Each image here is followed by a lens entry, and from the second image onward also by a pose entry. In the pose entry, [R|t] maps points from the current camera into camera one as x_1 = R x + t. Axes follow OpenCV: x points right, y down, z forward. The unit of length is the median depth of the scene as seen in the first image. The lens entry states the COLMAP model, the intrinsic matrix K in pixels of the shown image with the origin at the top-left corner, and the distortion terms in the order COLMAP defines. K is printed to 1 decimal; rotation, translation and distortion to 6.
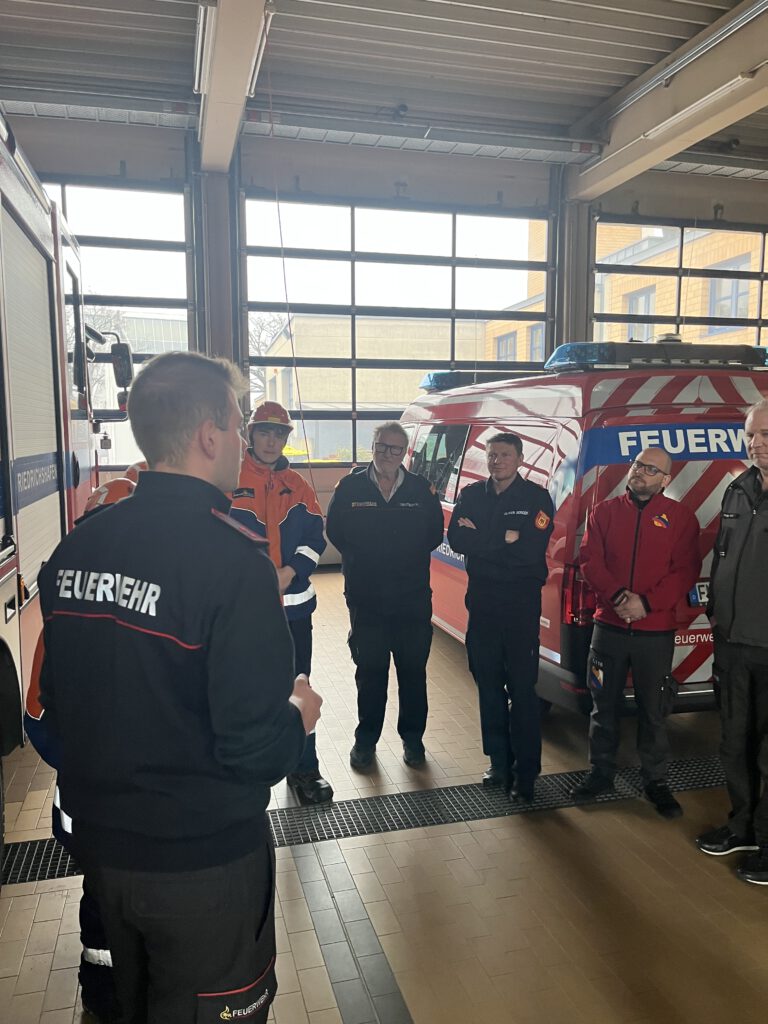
lens RADIAL K [[780.9, 0, 384.0], [0, 780.9, 512.0], [0, 0, 1]] dist [0.106926, -0.117461]
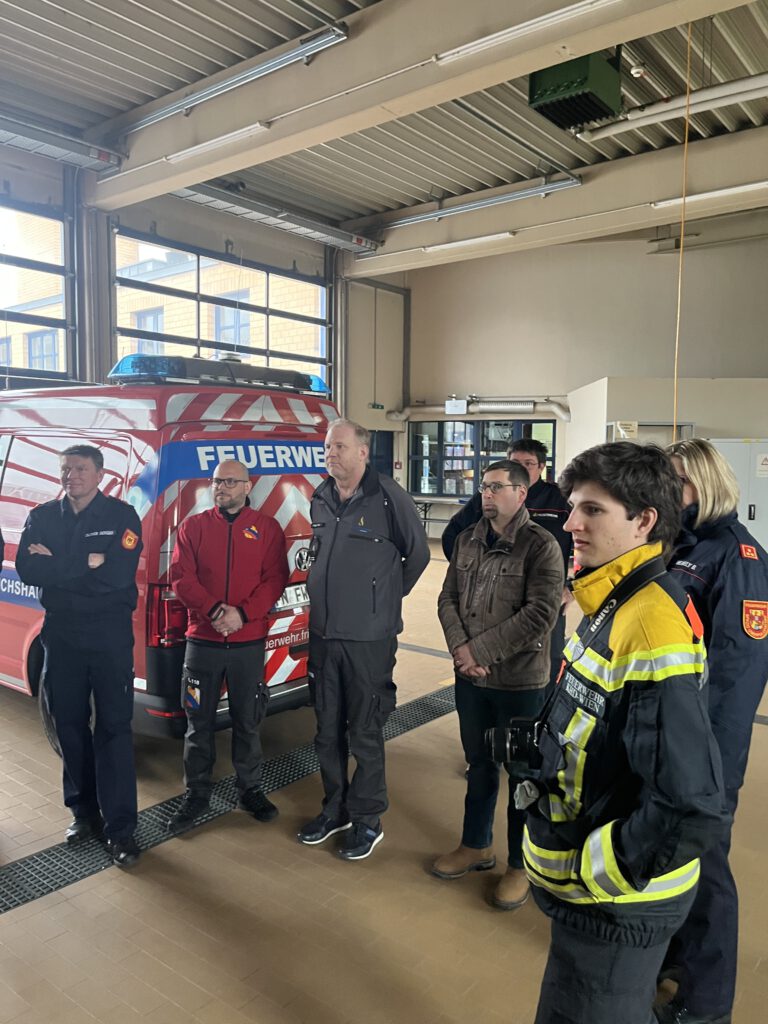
lens RADIAL K [[779.6, 0, 384.7], [0, 779.6, 506.1], [0, 0, 1]] dist [0.101031, -0.112028]
pose [[0.813364, -0.029639, 0.581000, -0.088265], [0.047317, 0.998763, -0.015290, 0.000185], [-0.579828, 0.039927, 0.813760, 0.056427]]
